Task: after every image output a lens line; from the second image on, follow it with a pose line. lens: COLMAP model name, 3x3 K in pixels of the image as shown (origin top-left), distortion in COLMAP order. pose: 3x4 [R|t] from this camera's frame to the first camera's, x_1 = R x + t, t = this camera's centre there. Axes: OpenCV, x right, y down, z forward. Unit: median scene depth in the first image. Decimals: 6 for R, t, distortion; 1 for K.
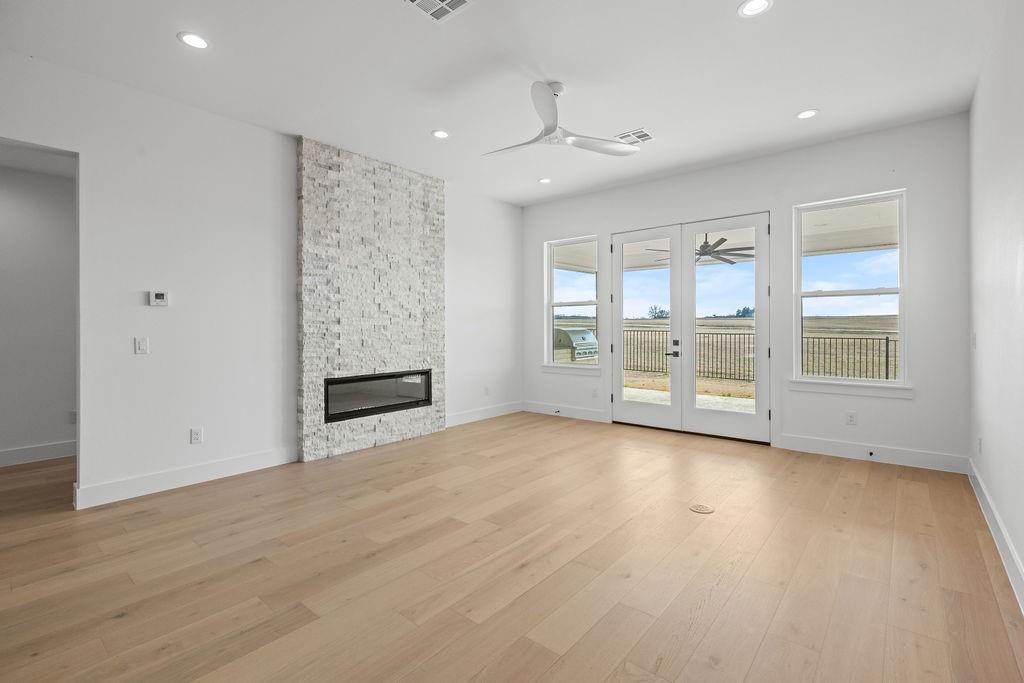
lens RADIAL K [[452.3, 0, 523.1], [0, 452.3, 332.6], [0, 0, 1]] dist [0.001228, -0.001685]
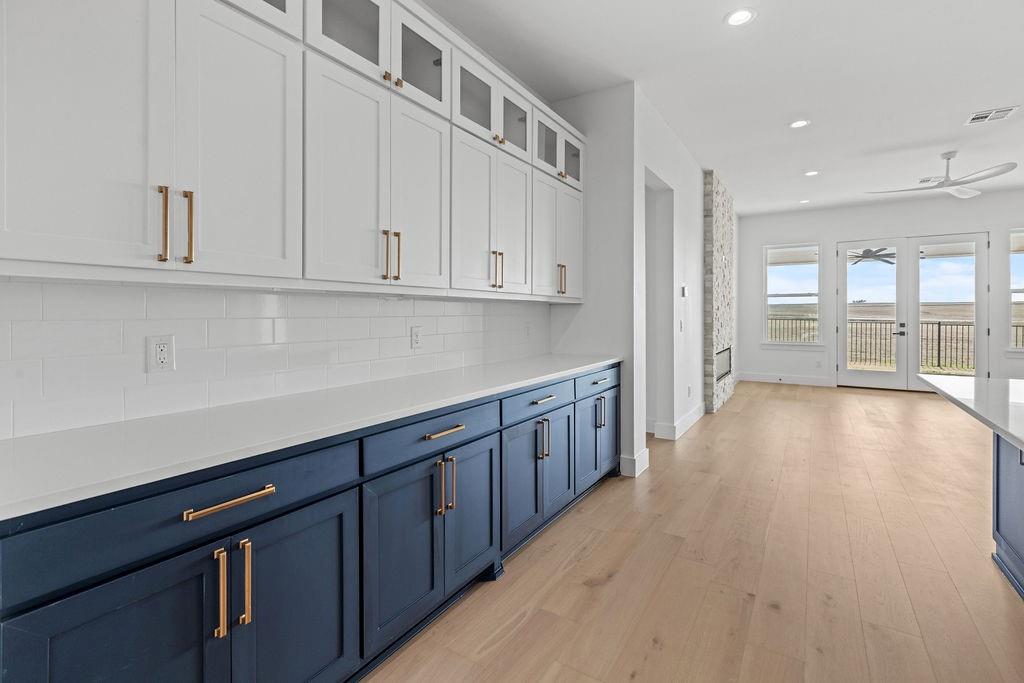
lens RADIAL K [[452.3, 0, 518.5], [0, 452.3, 318.6], [0, 0, 1]] dist [0.001228, -0.001685]
pose [[0.994319, 0.000909, 0.106435, -1.147508], [-0.000881, 1.000000, -0.000313, 0.005720], [-0.106435, 0.000218, 0.994320, -0.259564]]
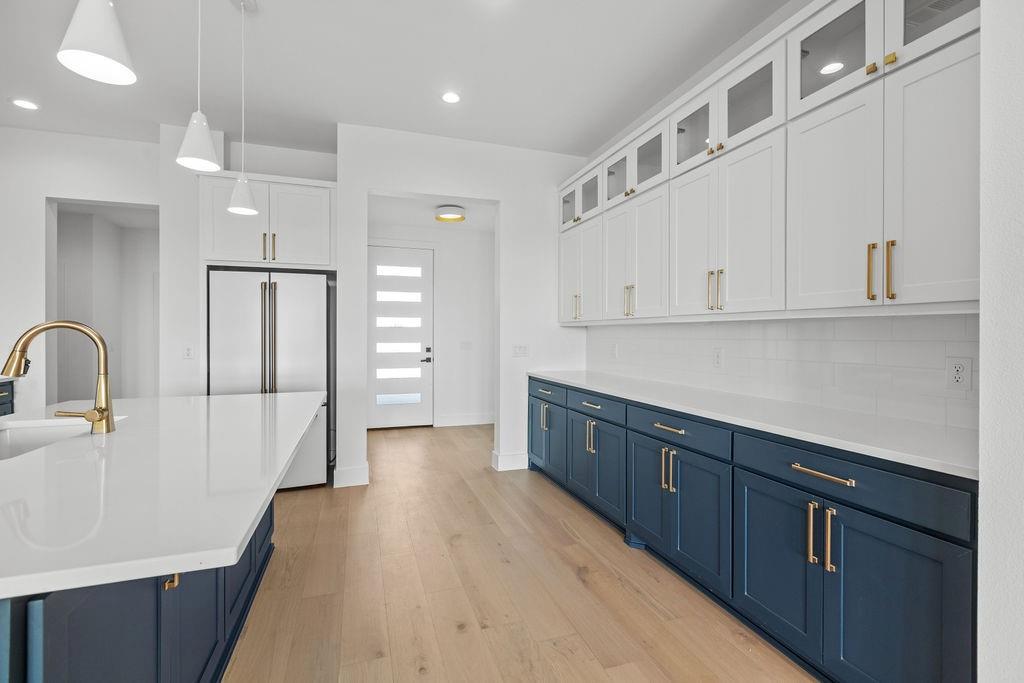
lens RADIAL K [[452.3, 0, 510.4], [0, 452.3, 334.0], [0, 0, 1]] dist [0.001228, -0.001685]
pose [[-0.530213, 0.003370, -0.847858, -0.520664], [-0.007012, 0.999940, 0.008359, -0.007009], [0.847835, 0.010377, -0.530158, 0.404846]]
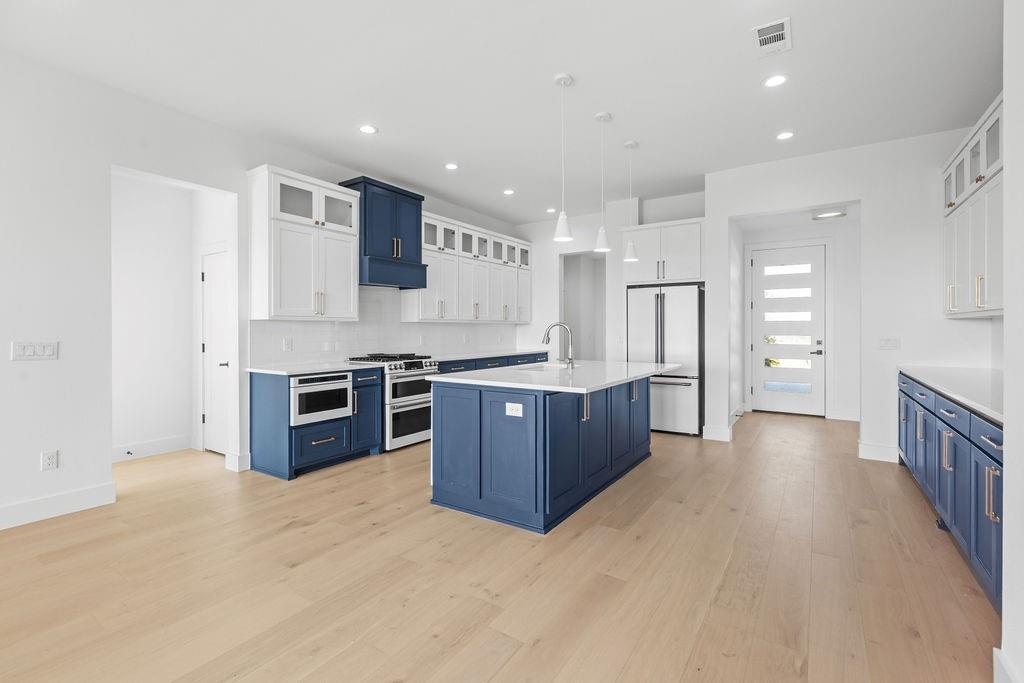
lens RADIAL K [[452.3, 0, 508.6], [0, 452.3, 331.9], [0, 0, 1]] dist [0.001228, -0.001685]
pose [[-0.996041, 0.005701, -0.088716, -0.458383], [0.004067, 0.999819, 0.018586, -0.010007], [0.088806, 0.018151, -0.995884, 0.795141]]
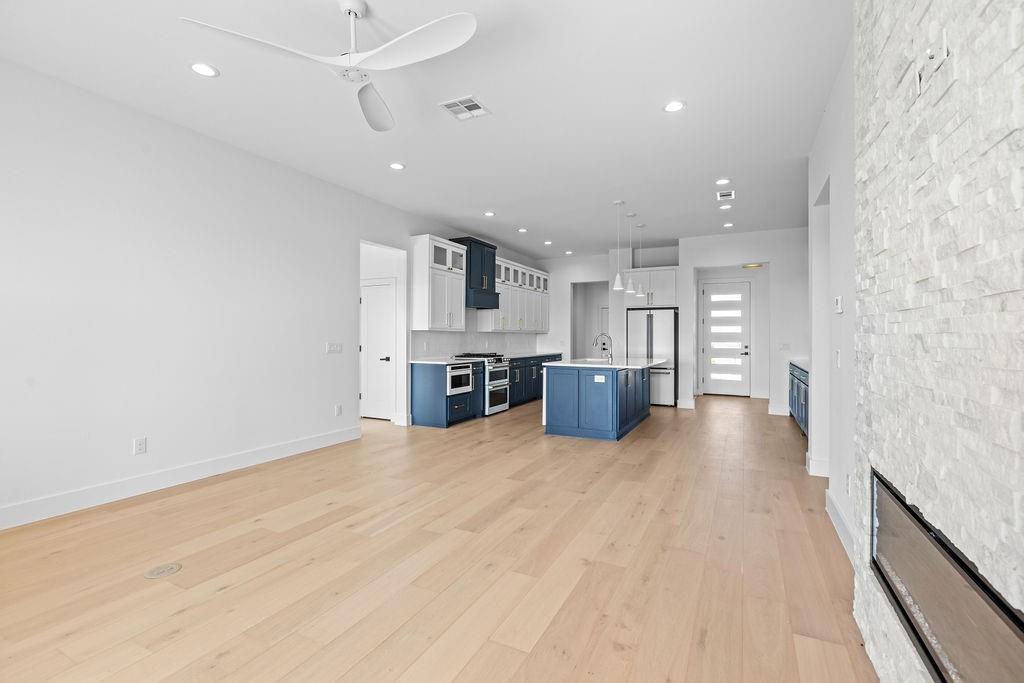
lens RADIAL K [[452.3, 0, 508.6], [0, 452.3, 336.7], [0, 0, 1]] dist [0.001228, -0.001685]
pose [[-0.978245, -0.000144, -0.207452, -0.017601], [-0.002832, 0.999916, 0.012661, -0.018106], [0.207432, 0.012973, -0.978163, 1.320106]]
